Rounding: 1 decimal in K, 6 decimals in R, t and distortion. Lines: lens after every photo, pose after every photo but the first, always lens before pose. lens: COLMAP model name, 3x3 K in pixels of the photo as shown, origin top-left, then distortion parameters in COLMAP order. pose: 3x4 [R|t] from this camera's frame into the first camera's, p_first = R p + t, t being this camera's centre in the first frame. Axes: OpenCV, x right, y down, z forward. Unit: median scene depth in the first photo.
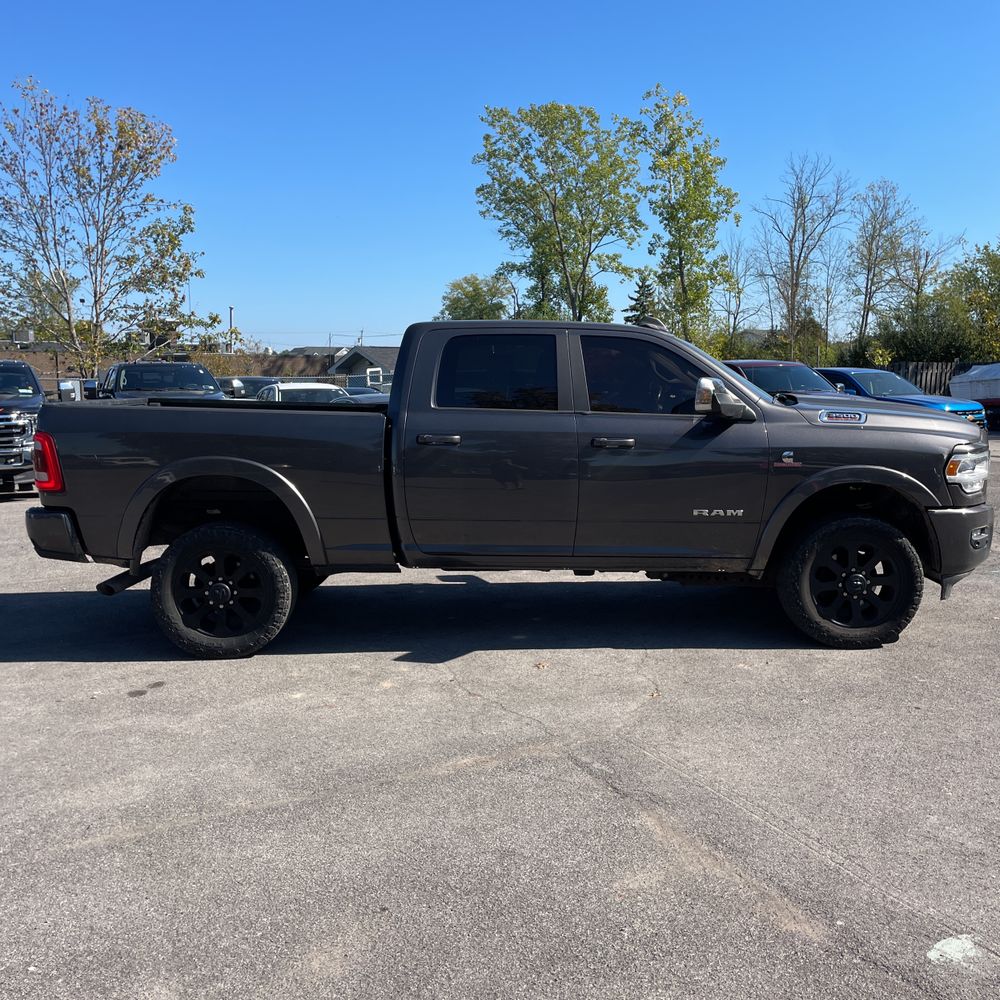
lens RADIAL K [[1026.0, 0, 507.5], [0, 1026.0, 488.0], [0, 0, 1]] dist [0.029407, 0.000000]
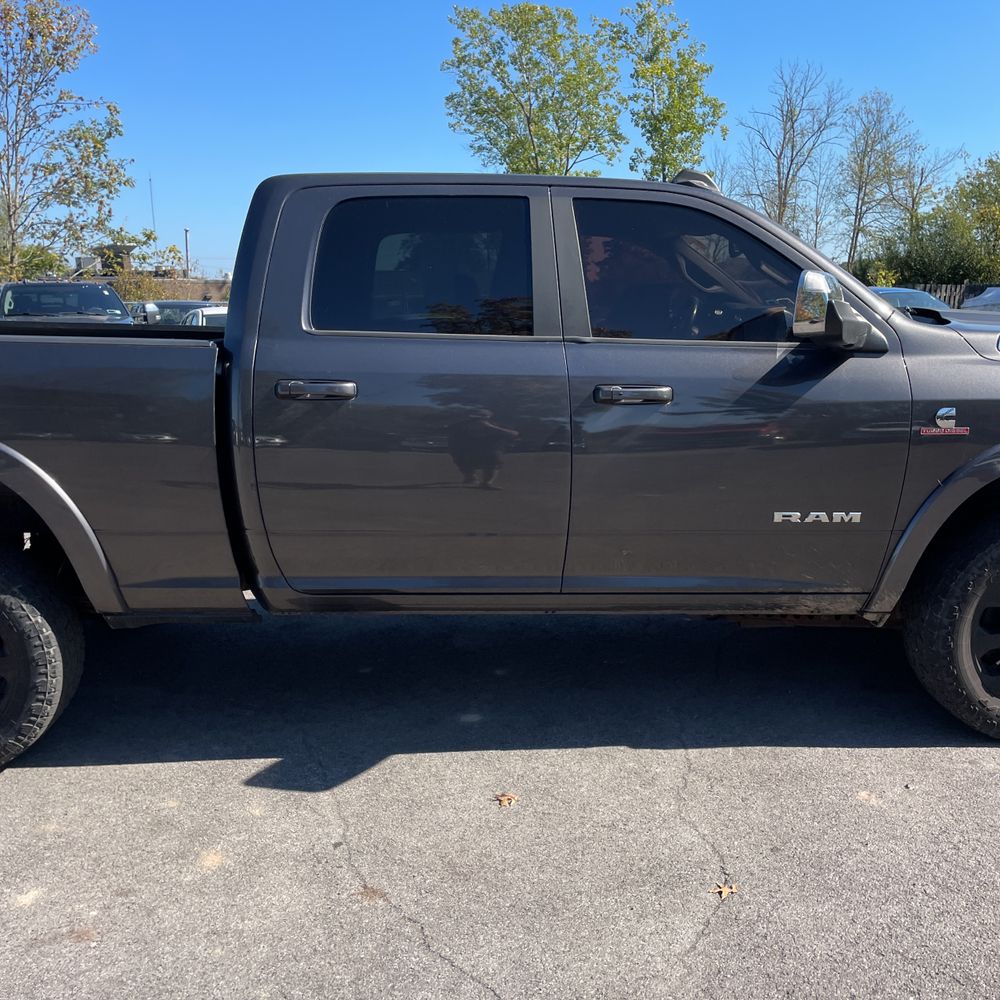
lens RADIAL K [[1026.0, 0, 518.7], [0, 1026.0, 505.3], [0, 0, 1]] dist [0.029407, 0.000000]
pose [[0.999416, -0.009060, 0.032935, 0.004102], [0.006255, 0.996421, 0.084298, -0.005748], [-0.033580, -0.084042, 0.995896, 0.081785]]
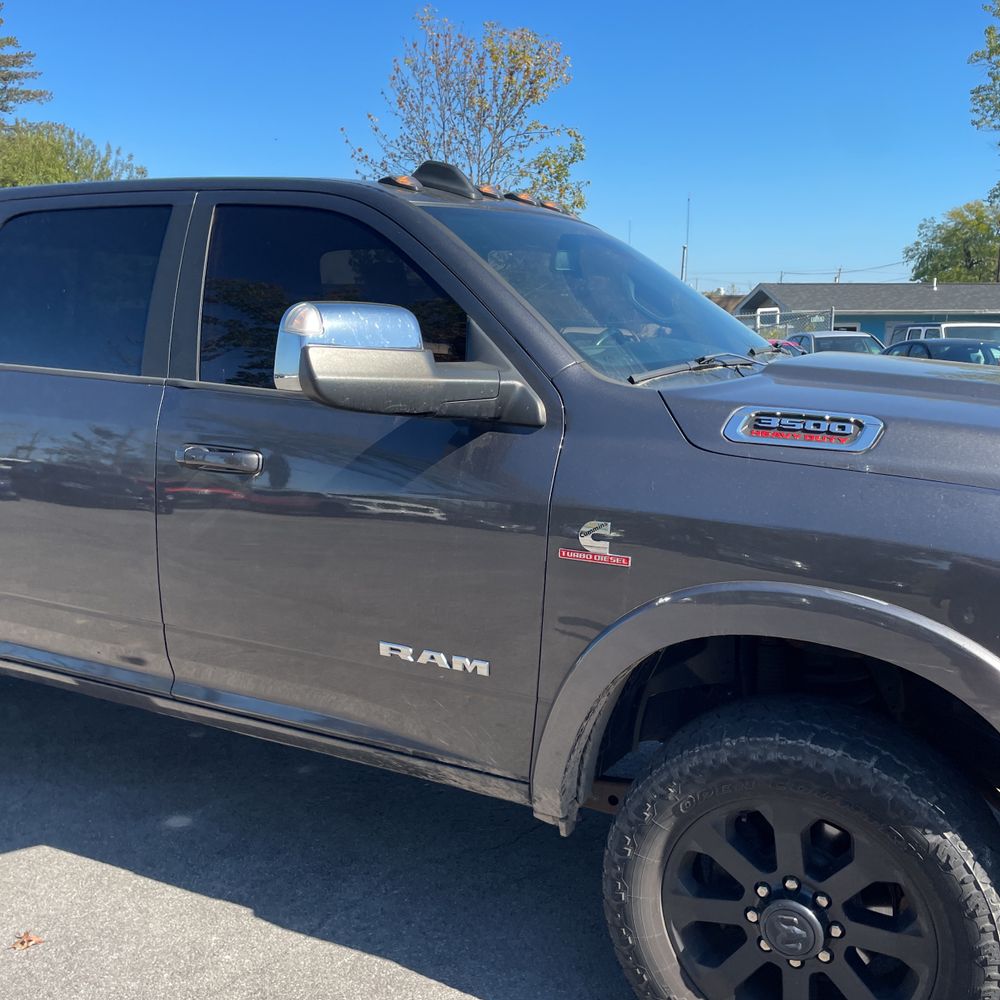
lens RADIAL K [[1026.0, 0, 502.9], [0, 1026.0, 504.4], [0, 0, 1]] dist [0.029407, 0.000000]
pose [[0.894383, 0.089120, -0.438335, 0.072368], [-0.058095, 0.994795, 0.083718, -0.012474], [0.443514, -0.049410, 0.894904, 0.123450]]
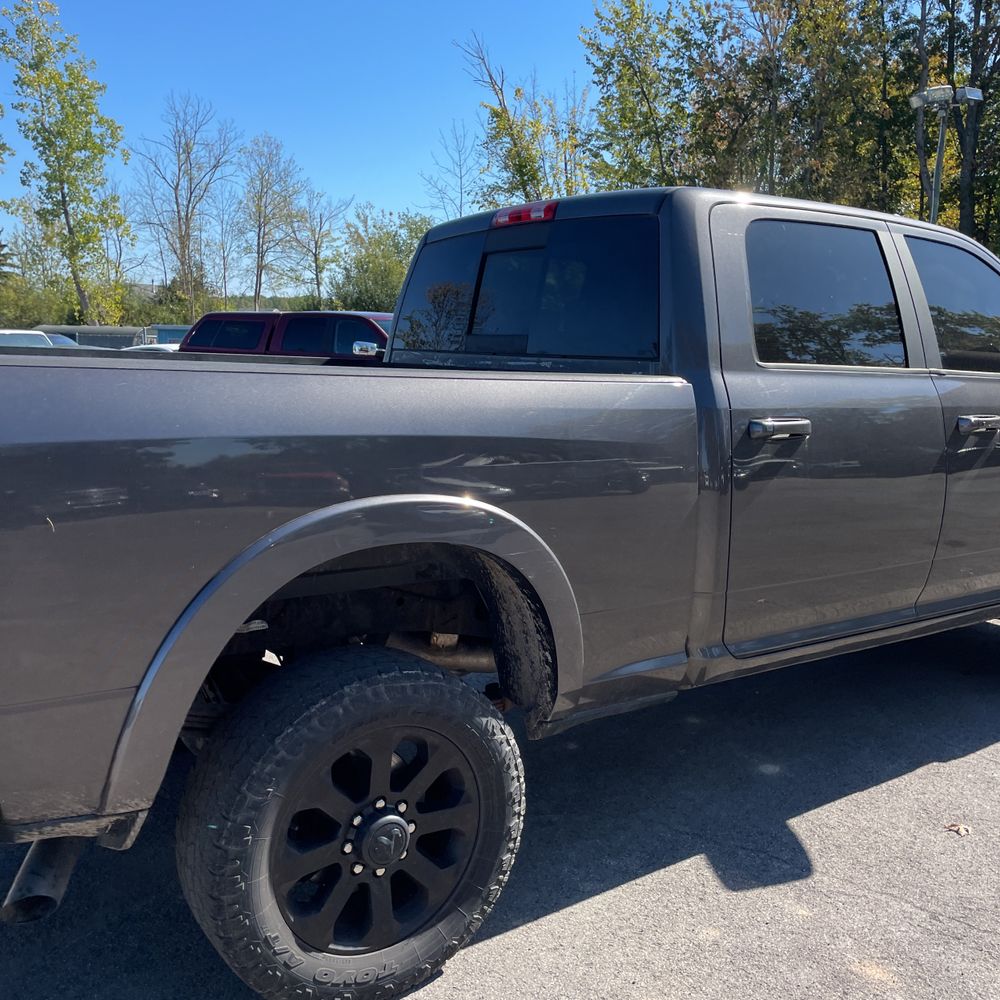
lens RADIAL K [[1026.0, 0, 499.8], [0, 1026.0, 504.4], [0, 0, 1]] dist [0.029407, 0.000000]
pose [[0.819426, -0.072719, 0.568554, -0.084751], [0.042258, 0.996885, 0.066599, -0.008980], [-0.571626, -0.030547, 0.819946, 0.123343]]
